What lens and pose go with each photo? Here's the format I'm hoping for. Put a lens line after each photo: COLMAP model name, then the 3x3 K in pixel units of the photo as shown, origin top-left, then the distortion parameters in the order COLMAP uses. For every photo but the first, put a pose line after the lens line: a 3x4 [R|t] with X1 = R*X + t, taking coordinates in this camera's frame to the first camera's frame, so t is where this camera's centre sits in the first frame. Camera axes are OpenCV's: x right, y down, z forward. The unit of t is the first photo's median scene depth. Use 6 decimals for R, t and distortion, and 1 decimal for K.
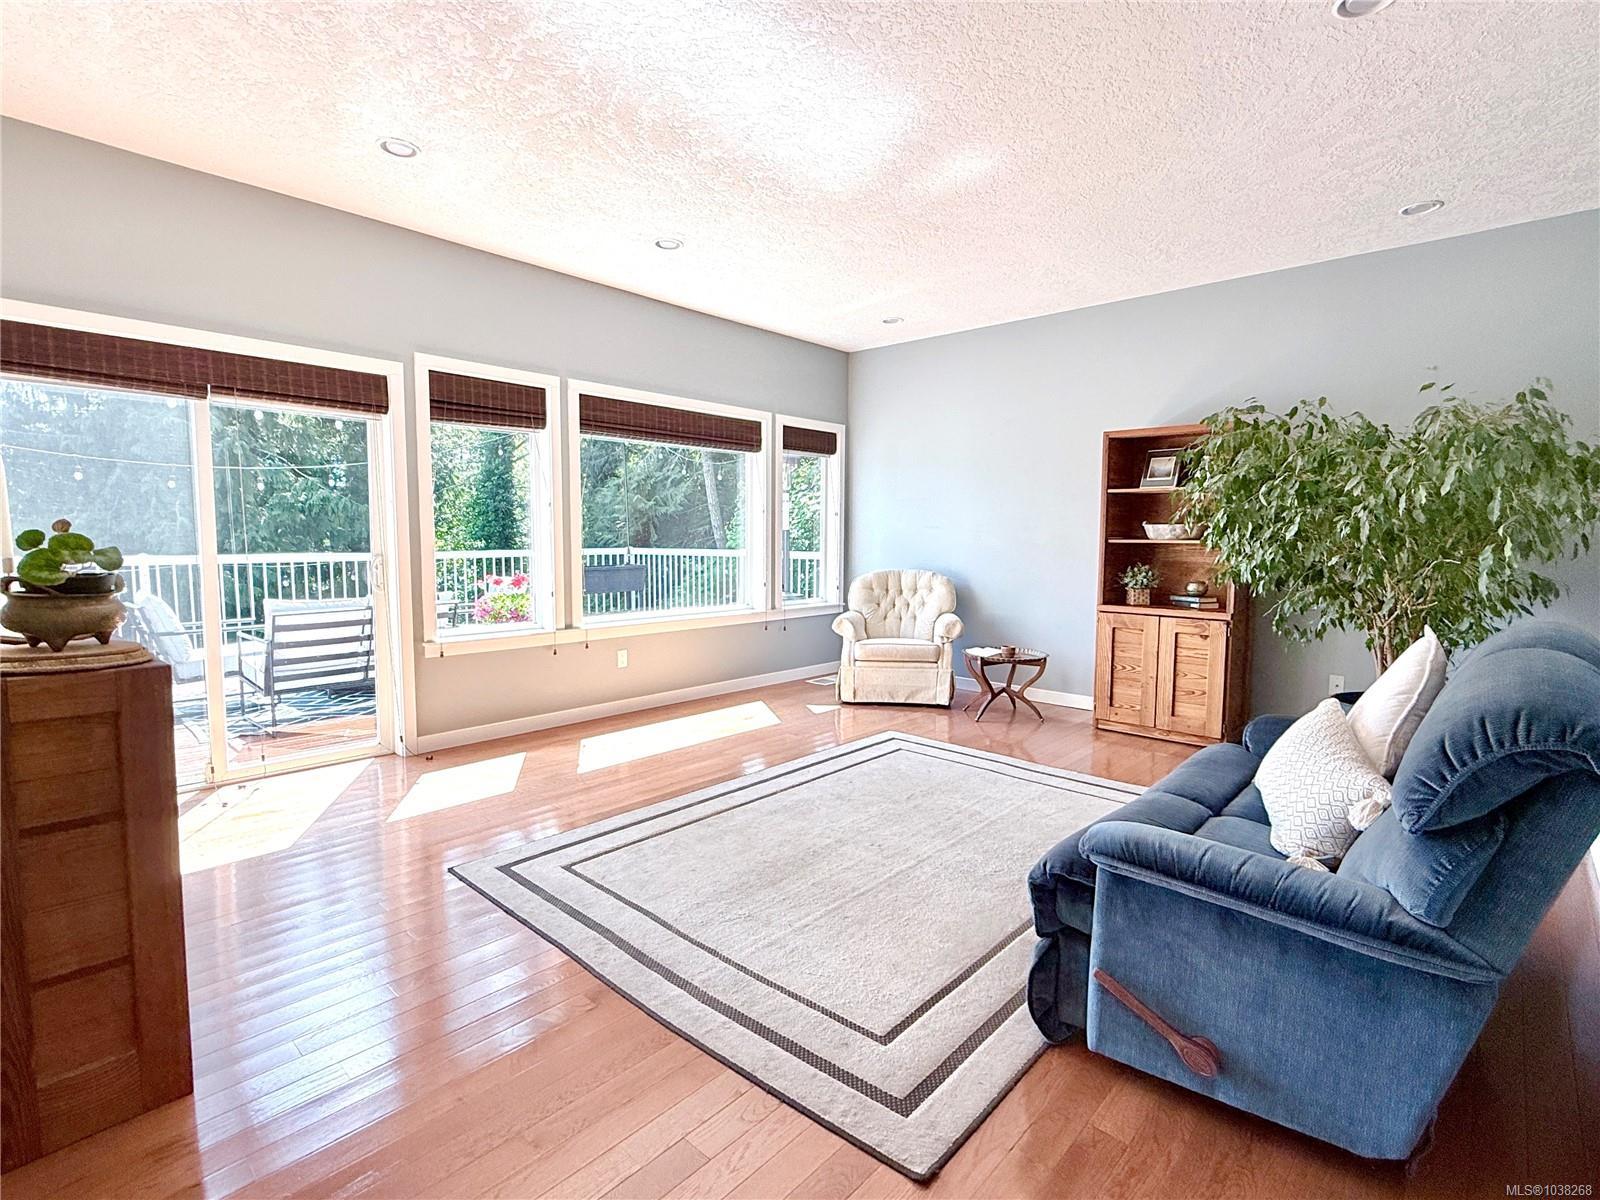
lens RADIAL K [[788.4, 0, 800.0], [0, 788.4, 600.0], [0, 0, 1]] dist [0.016286, 0.000003]
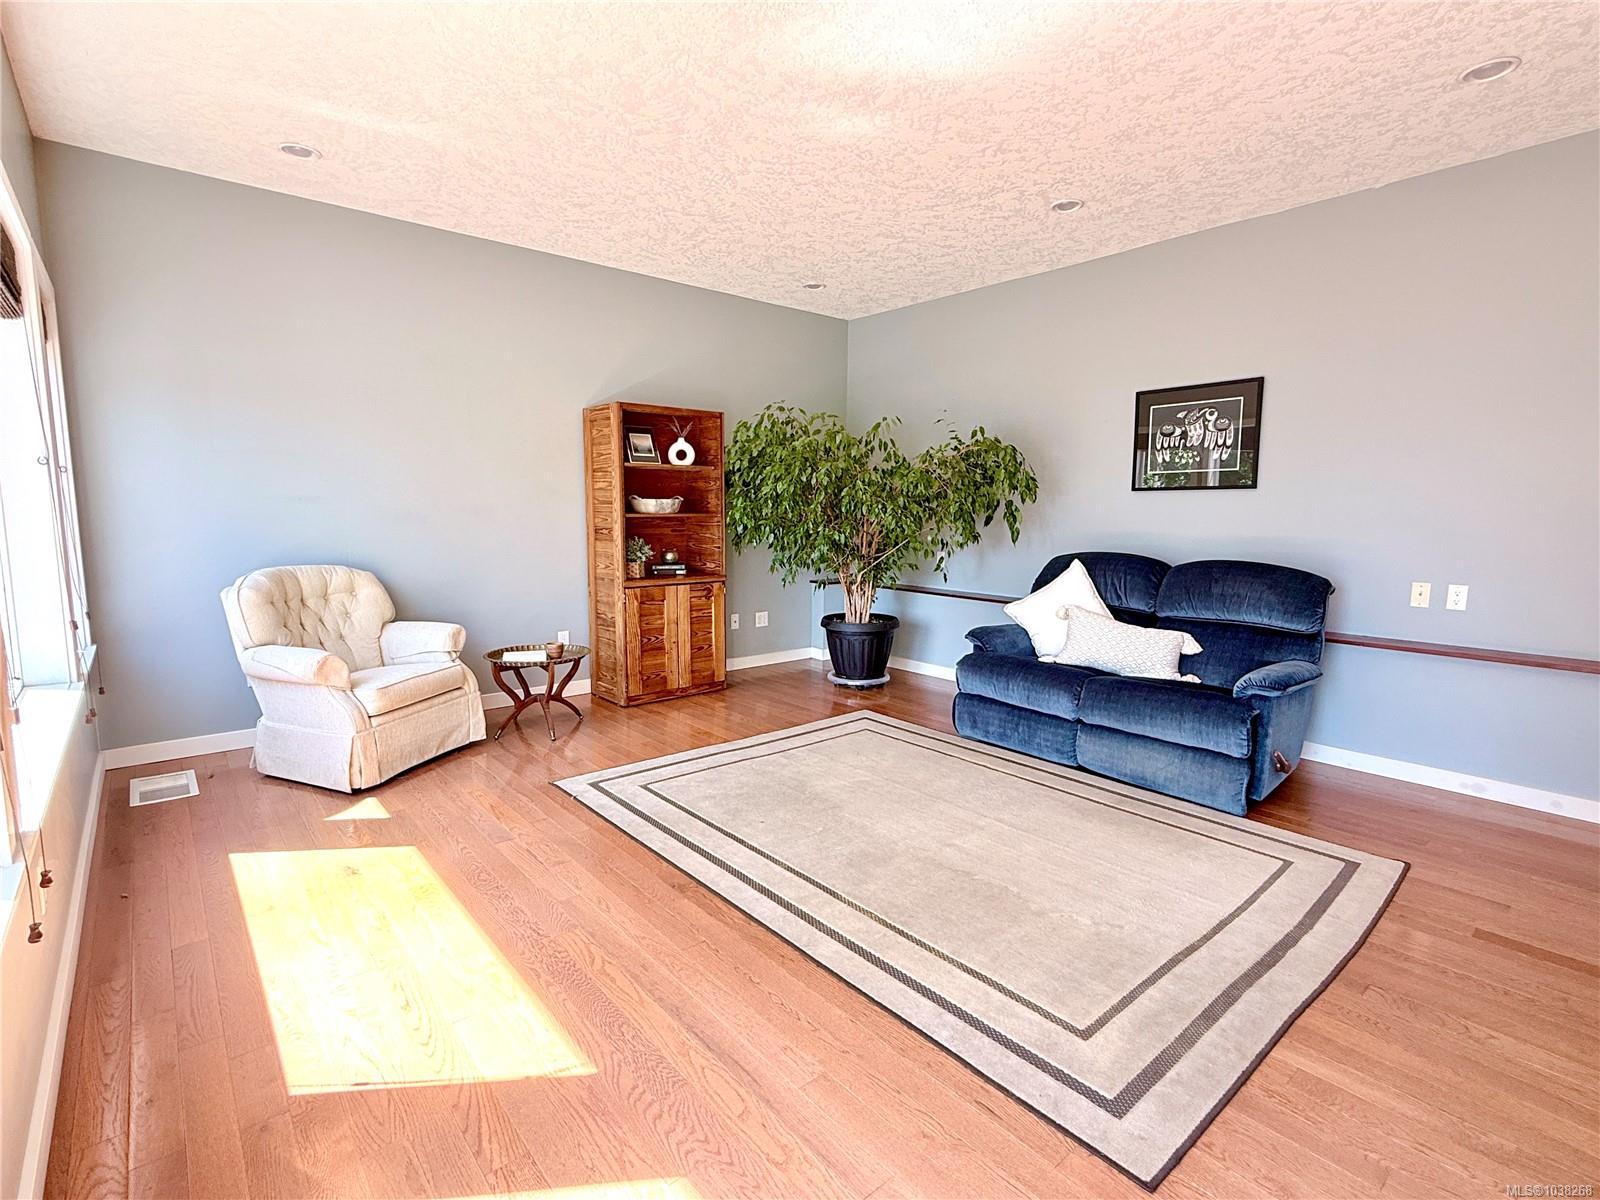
lens RADIAL K [[774.6, 0, 800.0], [0, 774.6, 600.0], [0, 0, 1]] dist [-0.000510, 0.000133]
pose [[0.117508, -0.128091, 0.984776, -0.665259], [0.079119, 0.989702, 0.119291, -0.083661], [-0.989915, 0.063897, 0.126432, 0.826324]]
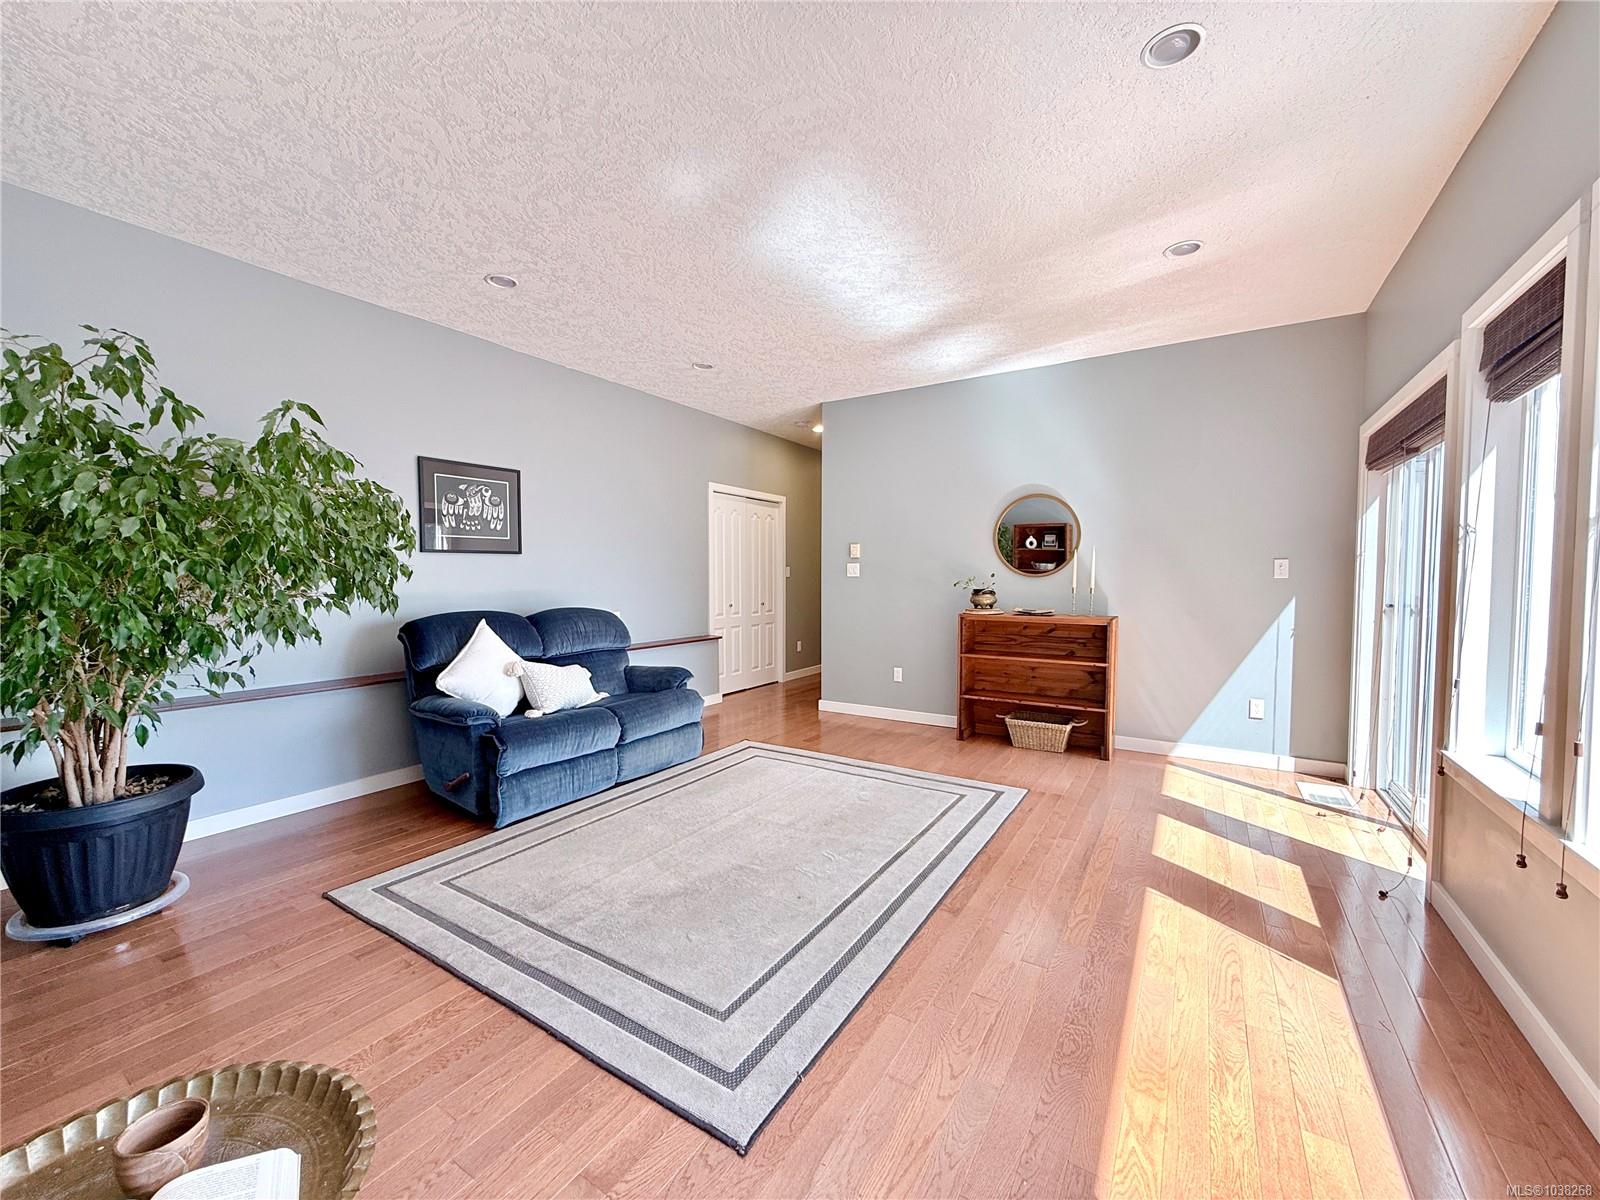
lens RADIAL K [[631.5, 0, 800.0], [0, 631.5, 600.0], [0, 0, 1]] dist [0.000261, 0.000174]
pose [[-0.983500, -0.006589, -0.180787, 0.173999], [-0.029667, 0.991682, 0.125249, -0.133391], [0.178458, 0.128546, -0.975515, 1.528897]]
